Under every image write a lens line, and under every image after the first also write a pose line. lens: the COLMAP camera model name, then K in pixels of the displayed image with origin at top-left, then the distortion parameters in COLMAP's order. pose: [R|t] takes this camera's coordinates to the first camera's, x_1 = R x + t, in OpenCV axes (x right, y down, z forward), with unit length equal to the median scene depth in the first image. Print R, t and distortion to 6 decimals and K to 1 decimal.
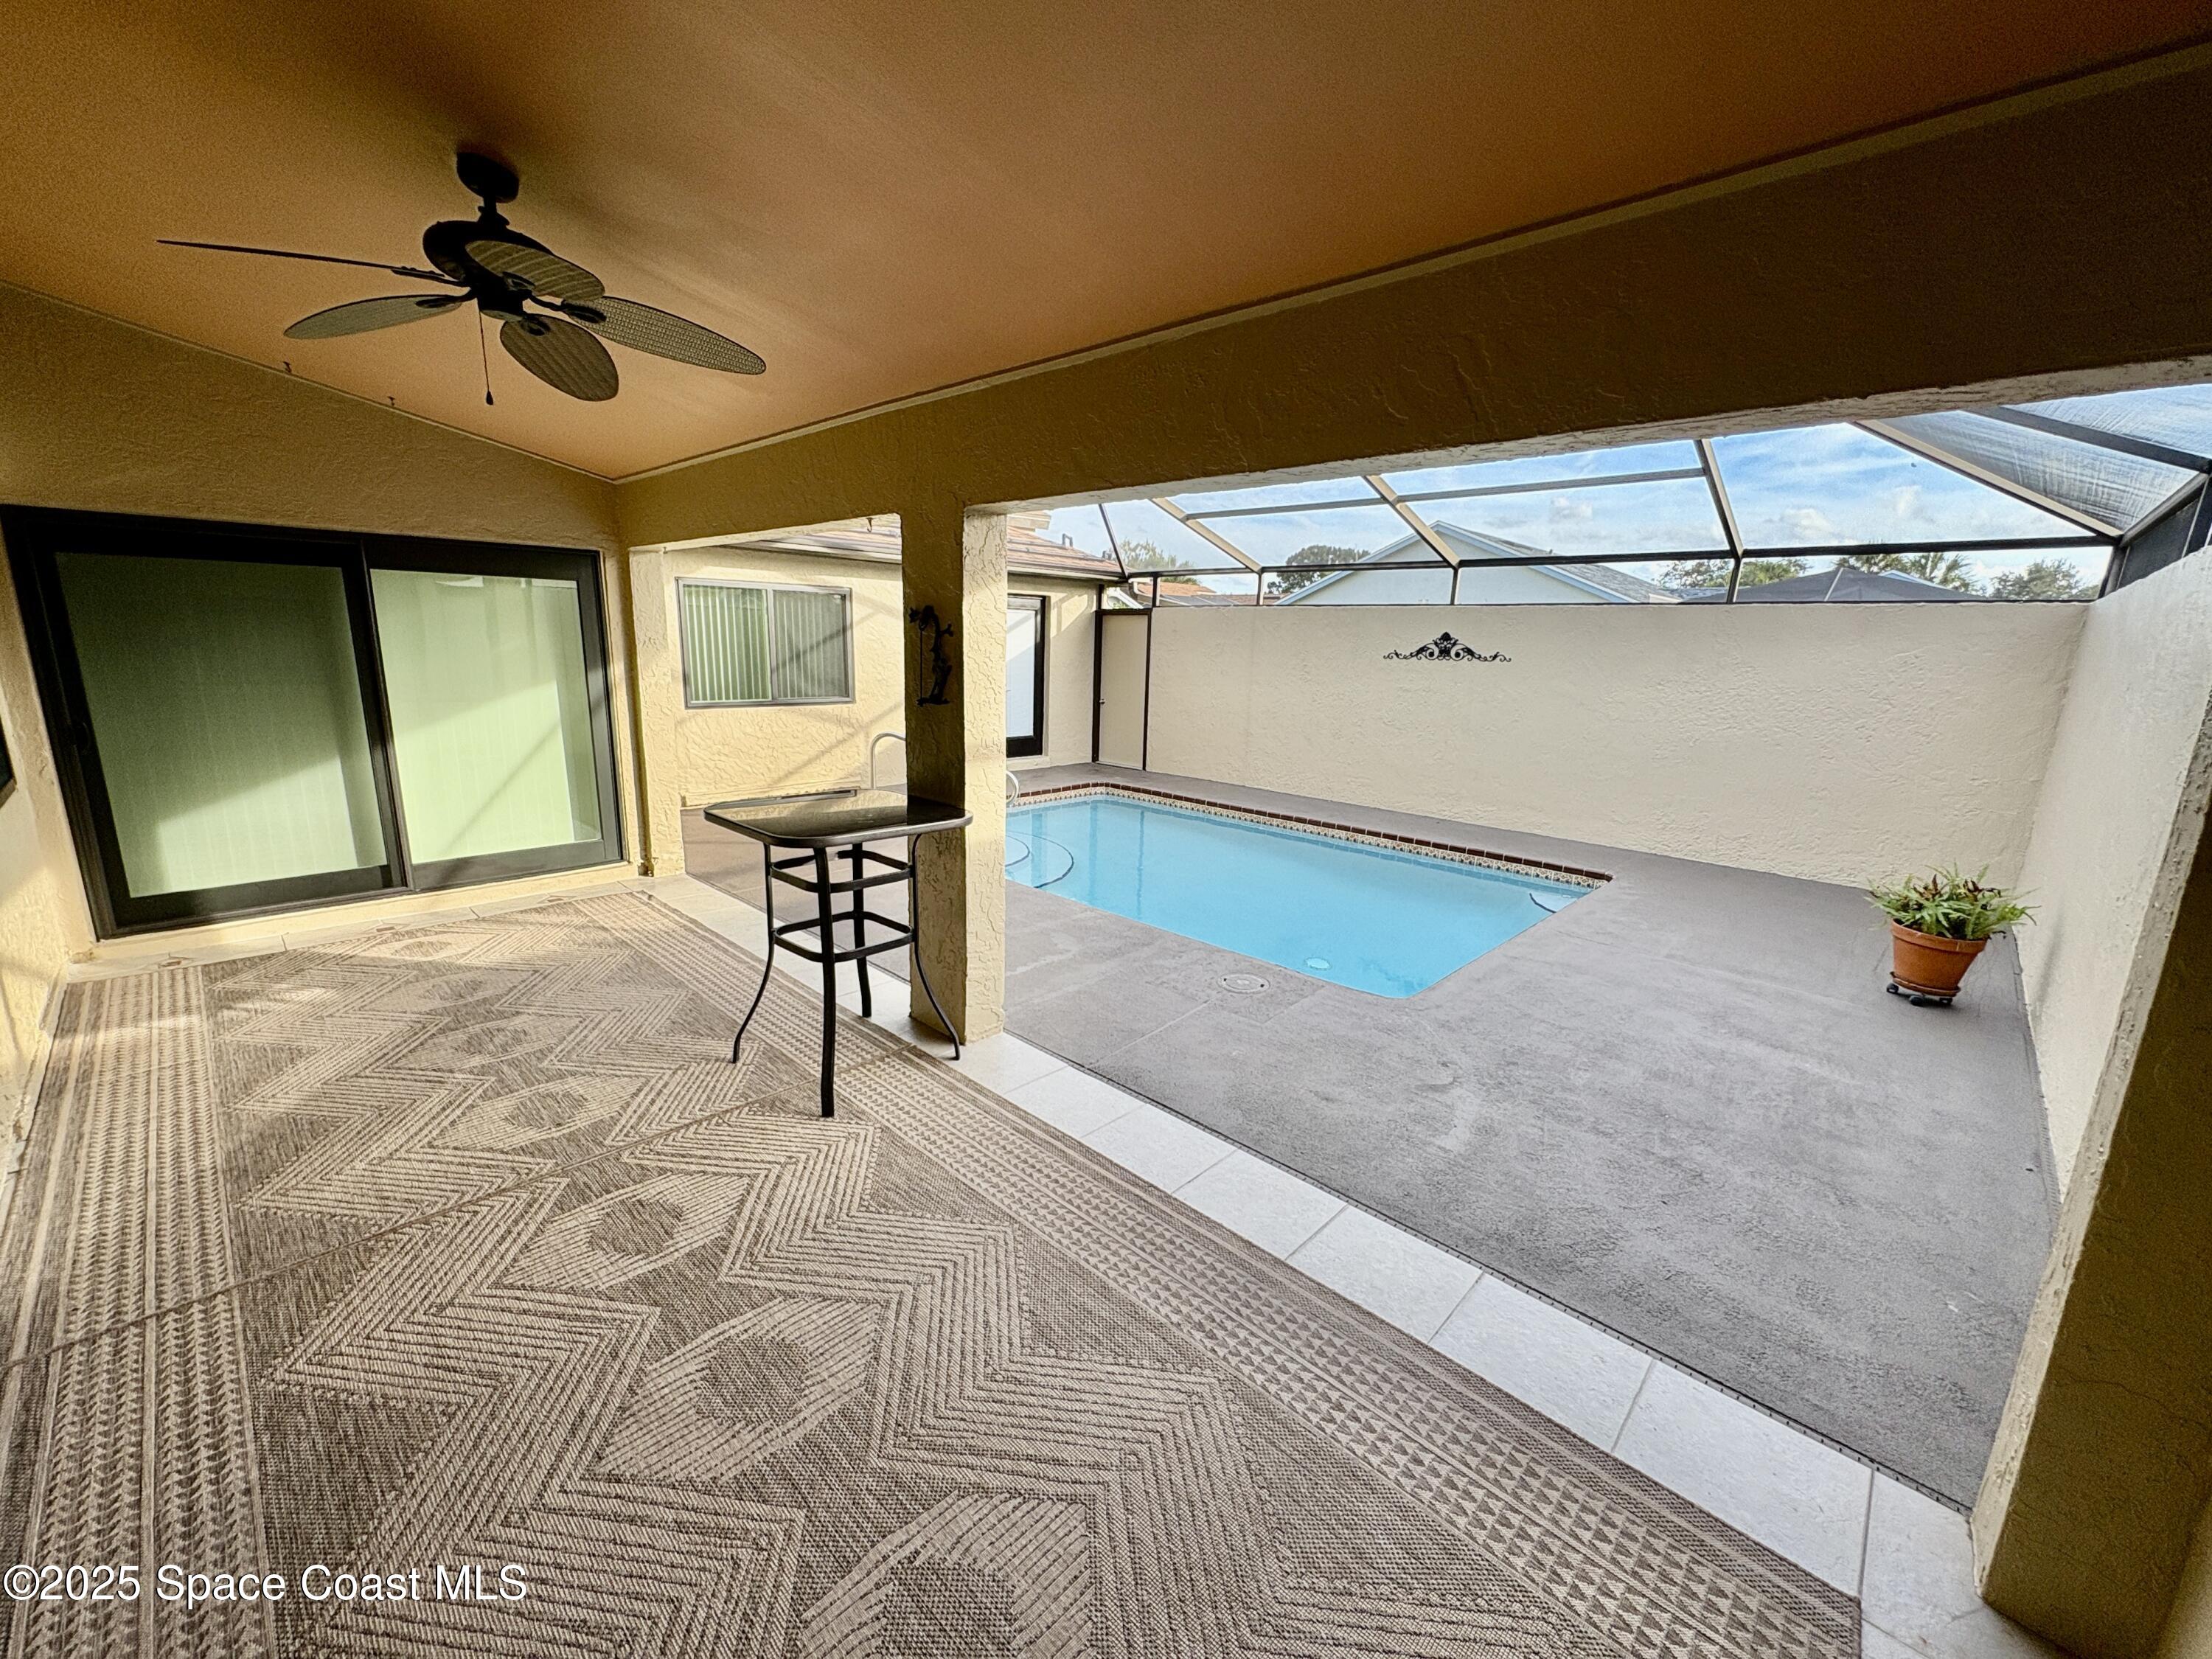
lens RADIAL K [[882.0, 0, 1113.0], [0, 882.0, 826.8], [0, 0, 1]] dist [0.001283, 0.000321]
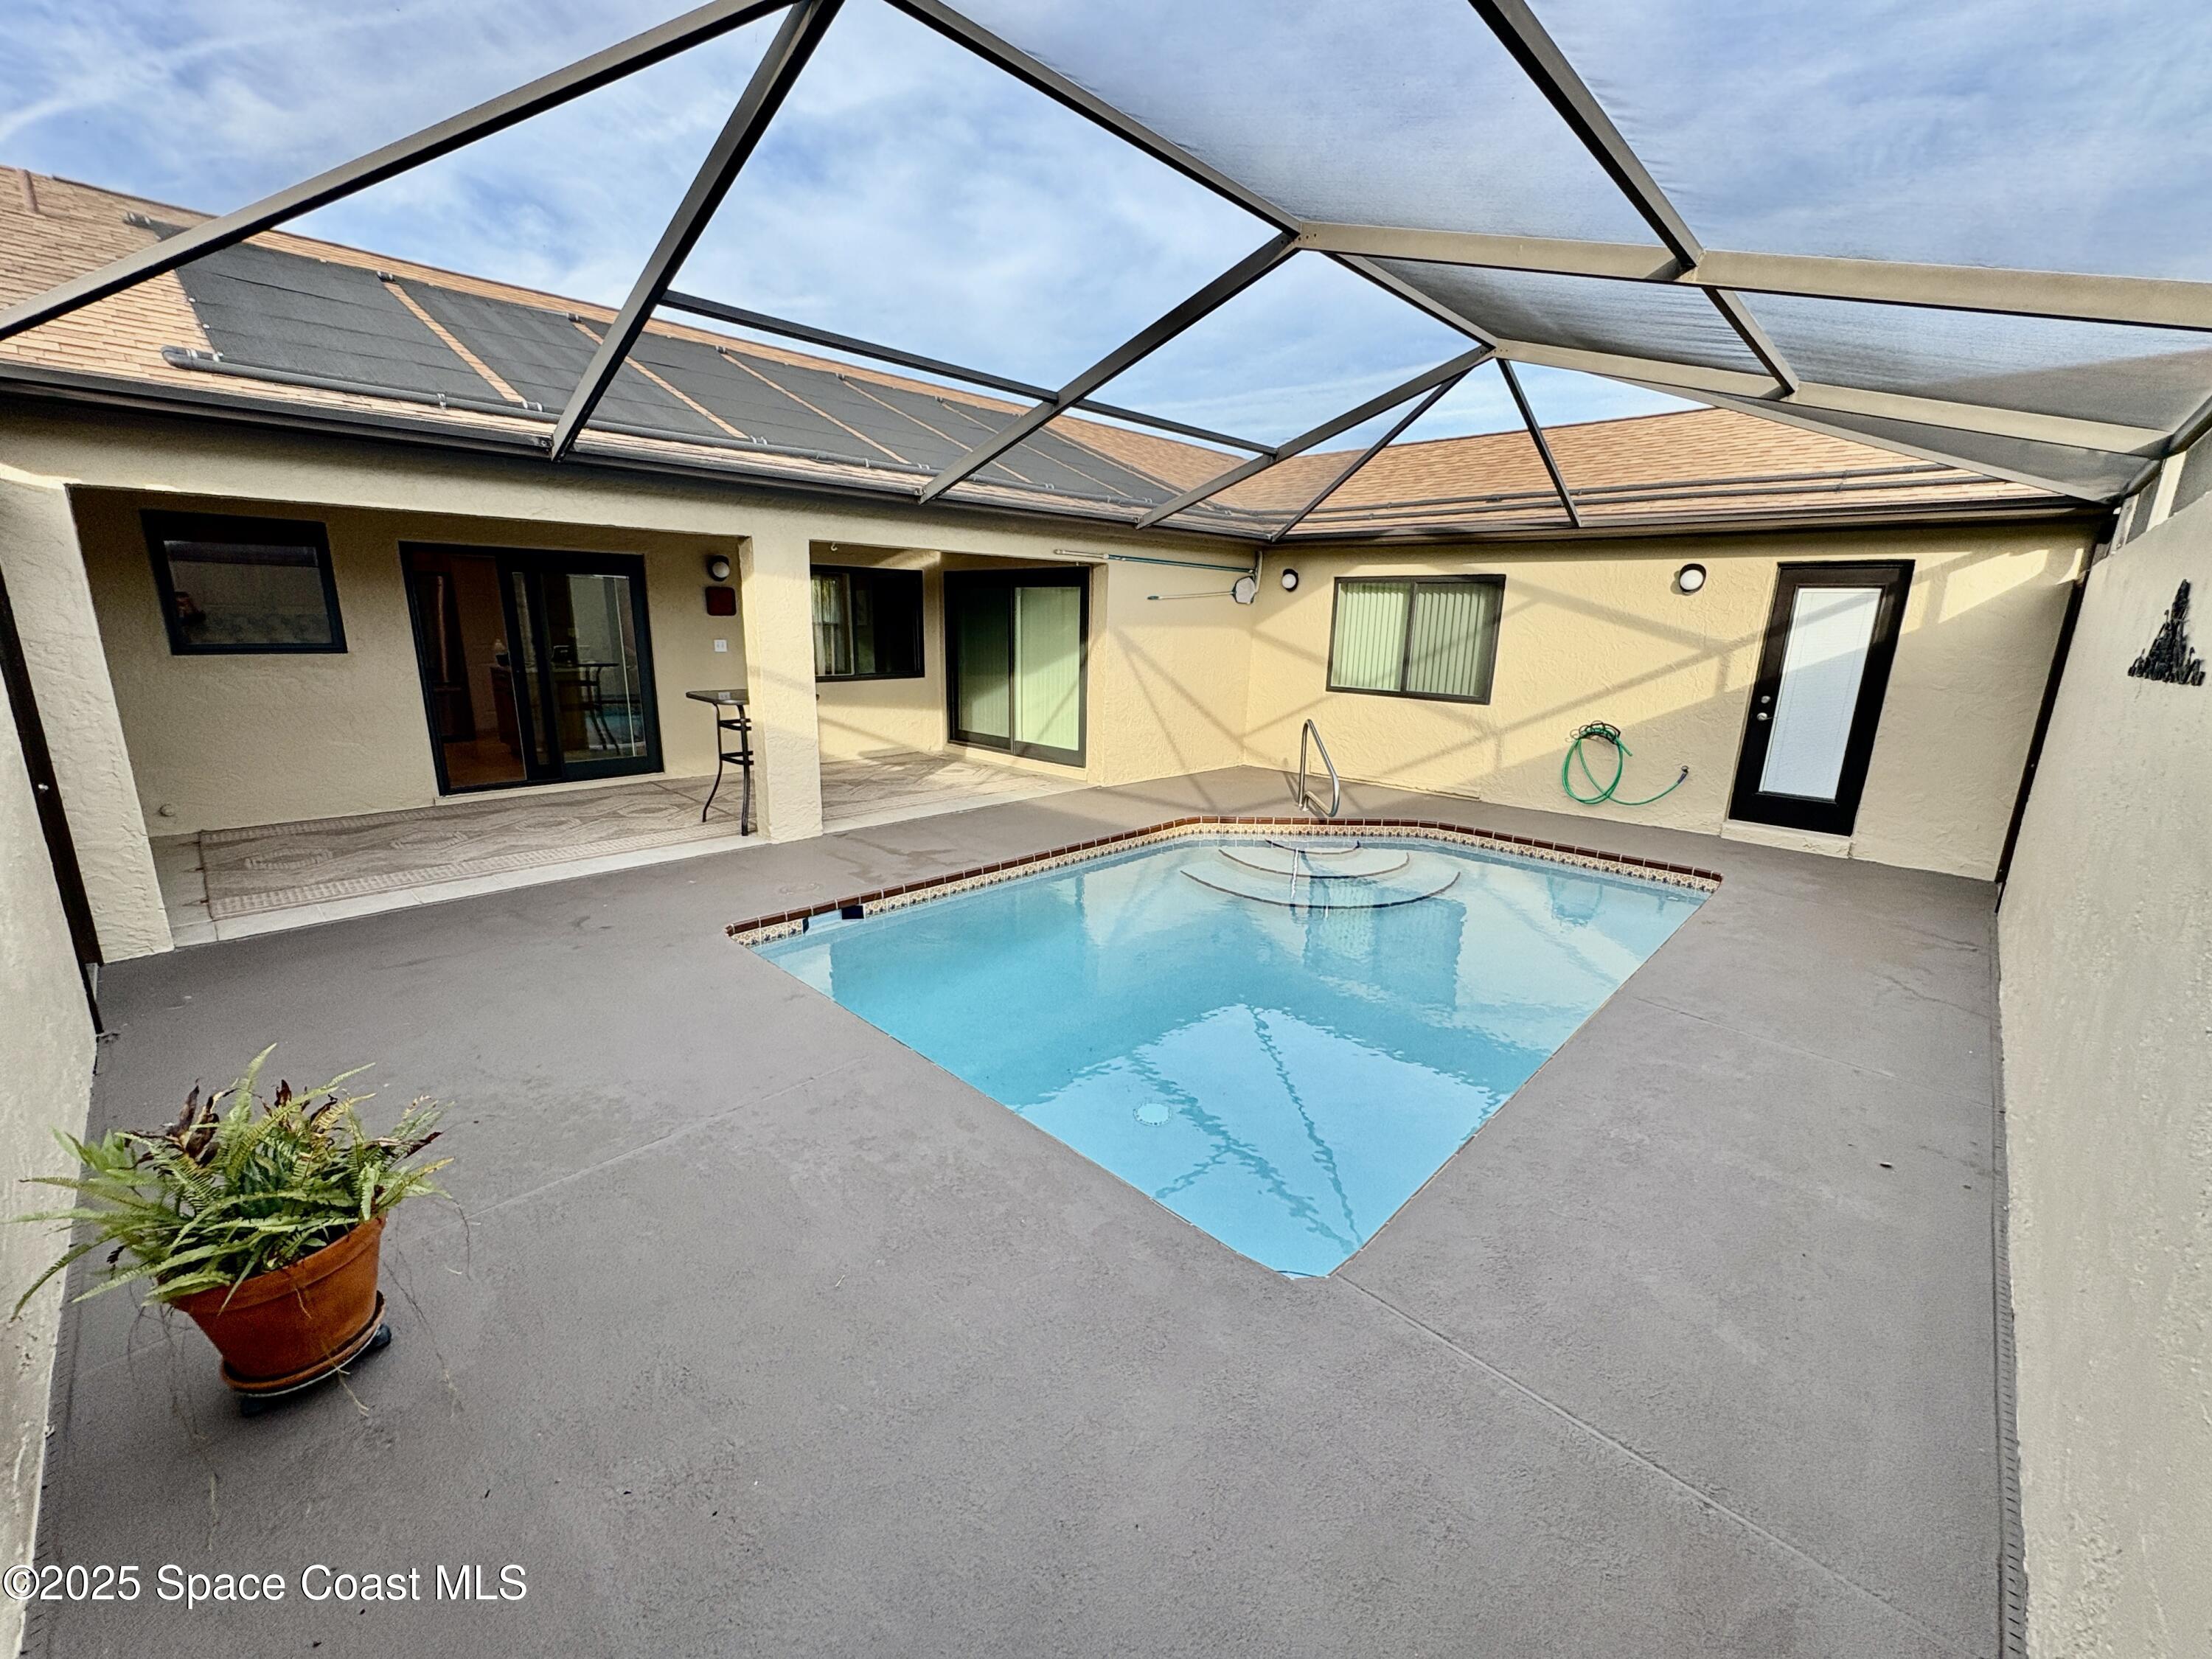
lens RADIAL K [[882.0, 0, 1112.9], [0, 882.0, 830.9], [0, 0, 1]] dist [0.001283, 0.000321]
pose [[0.010318, 0.212525, -0.977101, 0.654803], [-0.230421, 0.951361, 0.204493, -0.123926], [0.973036, 0.223035, 0.058787, 0.660056]]
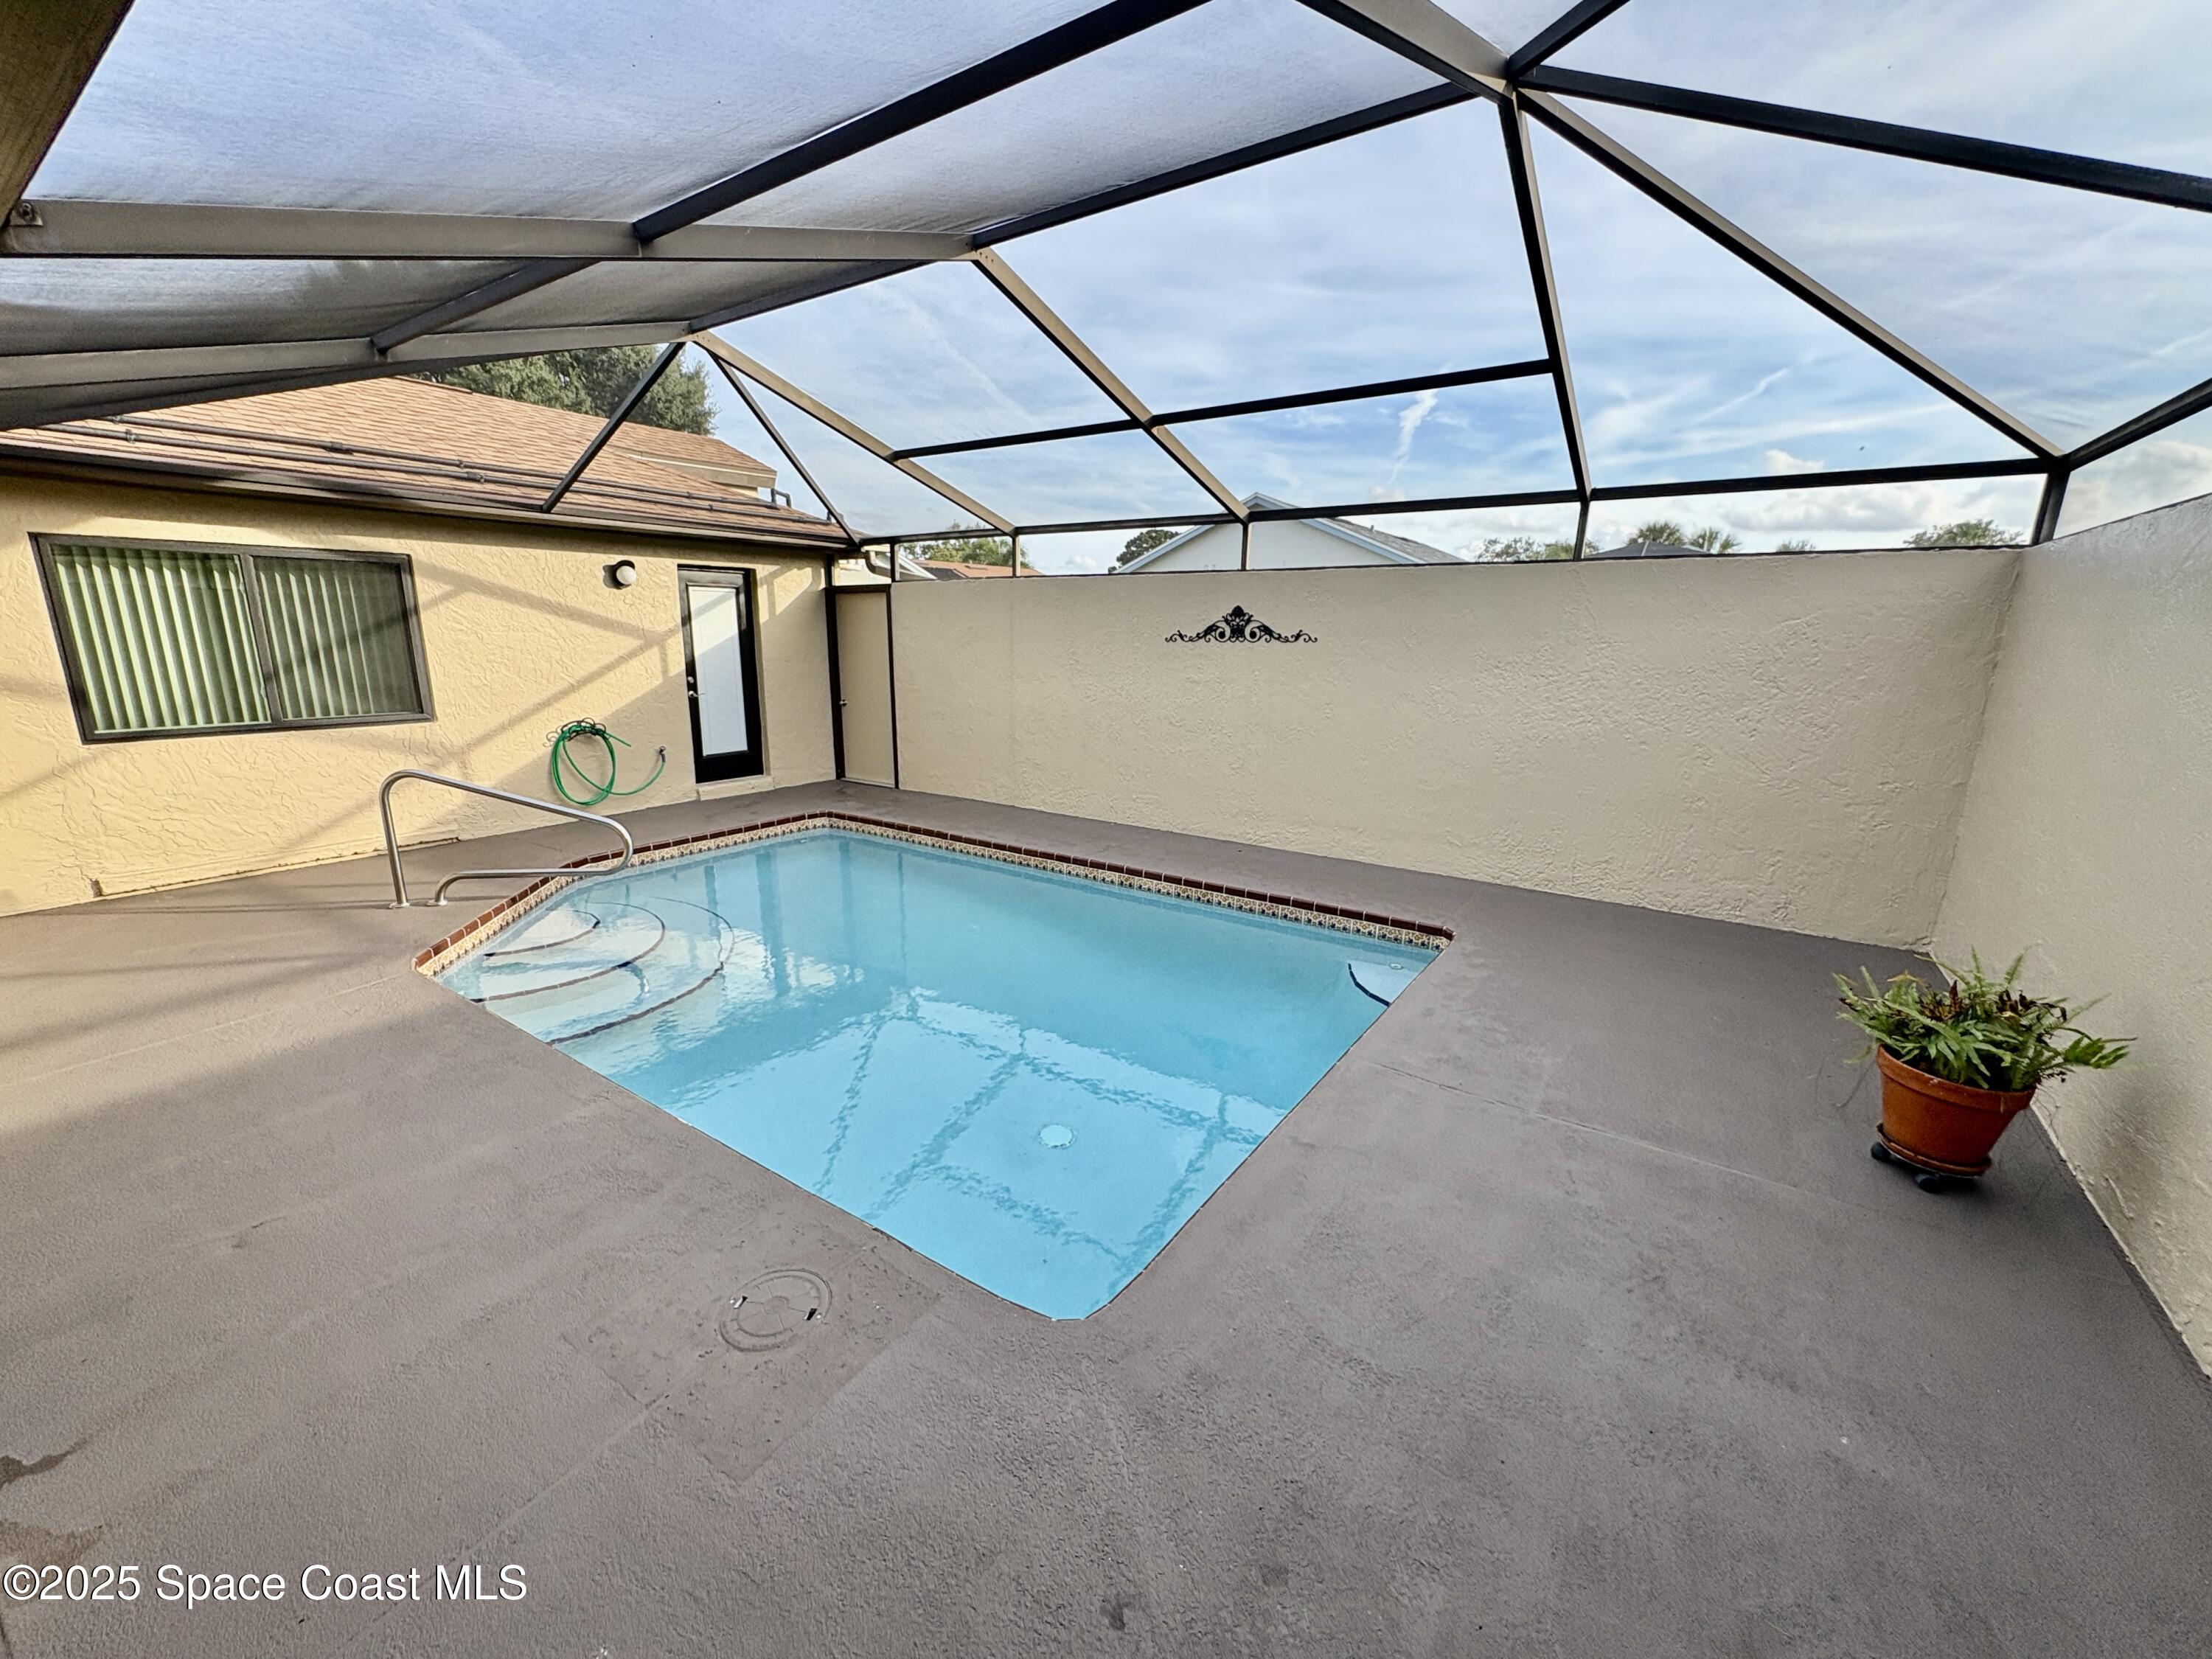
lens RADIAL K [[882.0, 0, 1109.6], [0, 882.0, 823.9], [0, 0, 1]] dist [0.001283, 0.000321]
pose [[0.986954, -0.052387, 0.152239, 0.136025], [0.050672, 0.998601, 0.015122, -0.045778], [-0.152818, -0.007210, 0.988228, 0.244412]]
